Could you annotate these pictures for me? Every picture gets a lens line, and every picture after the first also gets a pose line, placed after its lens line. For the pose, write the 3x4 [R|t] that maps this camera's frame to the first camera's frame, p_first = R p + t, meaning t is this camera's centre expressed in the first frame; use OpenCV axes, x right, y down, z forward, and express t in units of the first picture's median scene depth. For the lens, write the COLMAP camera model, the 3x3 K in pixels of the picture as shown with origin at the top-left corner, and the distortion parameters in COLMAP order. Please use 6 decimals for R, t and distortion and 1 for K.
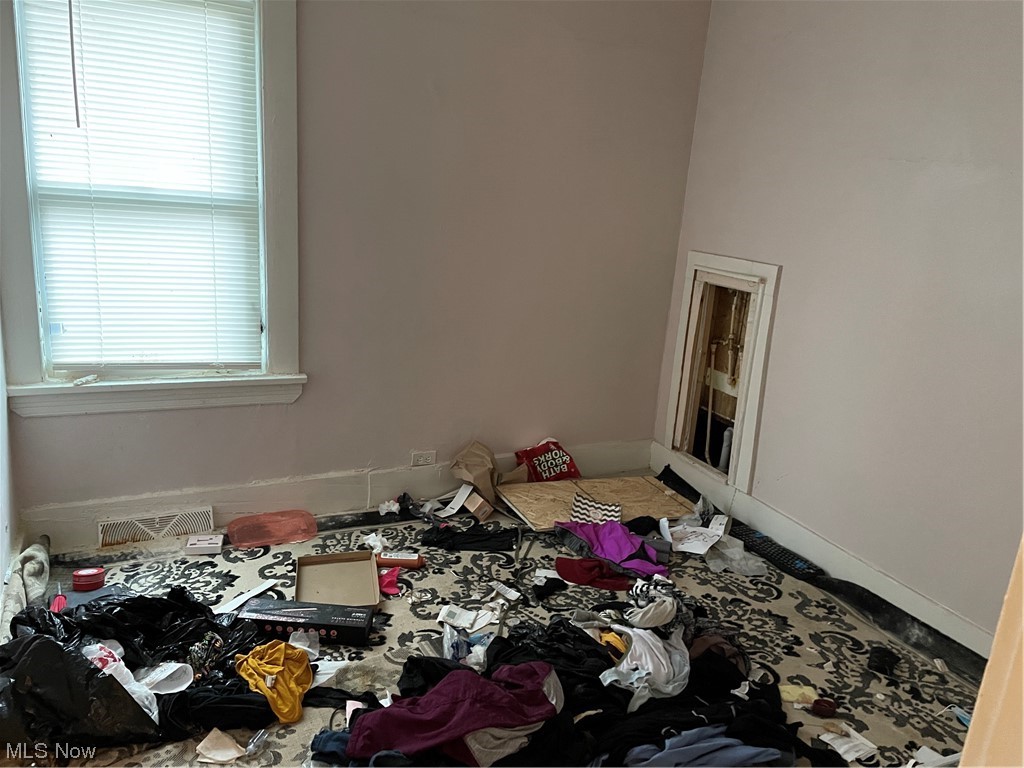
lens RADIAL K [[789.9, 0, 532.3], [0, 789.9, 387.8], [0, 0, 1]] dist [0.062447, -0.106566]
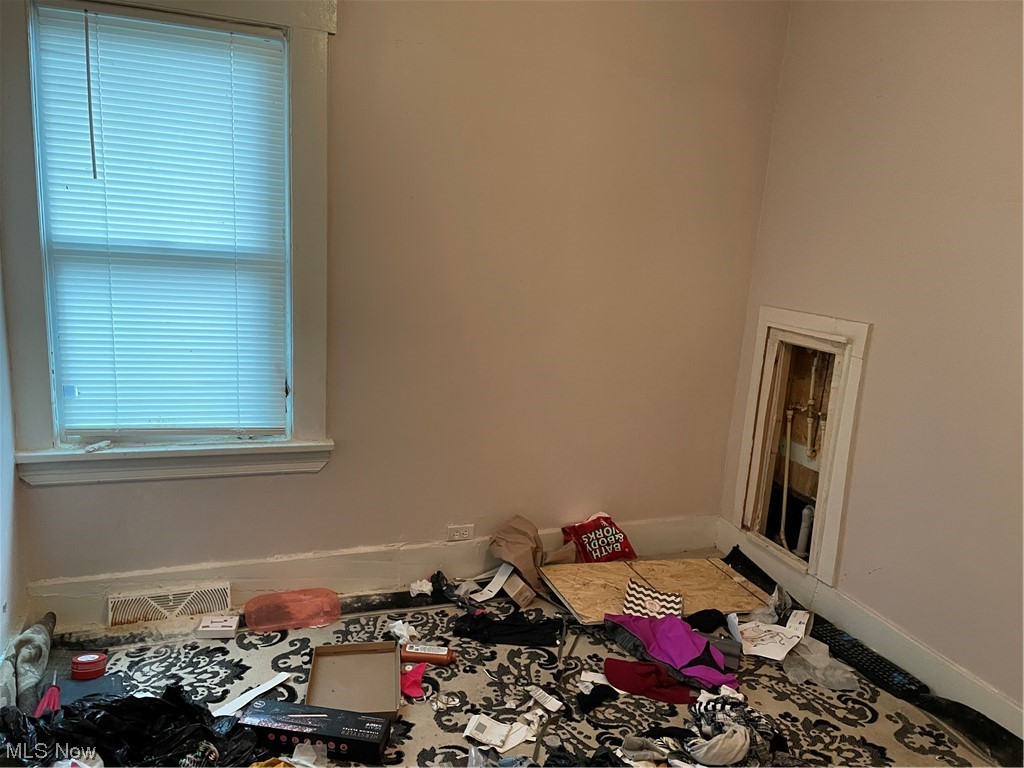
lens RADIAL K [[789.9, 0, 510.5], [0, 789.9, 392.2], [0, 0, 1]] dist [0.062447, -0.106566]
pose [[0.994545, 0.009701, -0.103854, 0.014699], [-0.015346, 0.998440, -0.053692, -0.028601], [0.103171, 0.054993, 0.993142, 0.113207]]
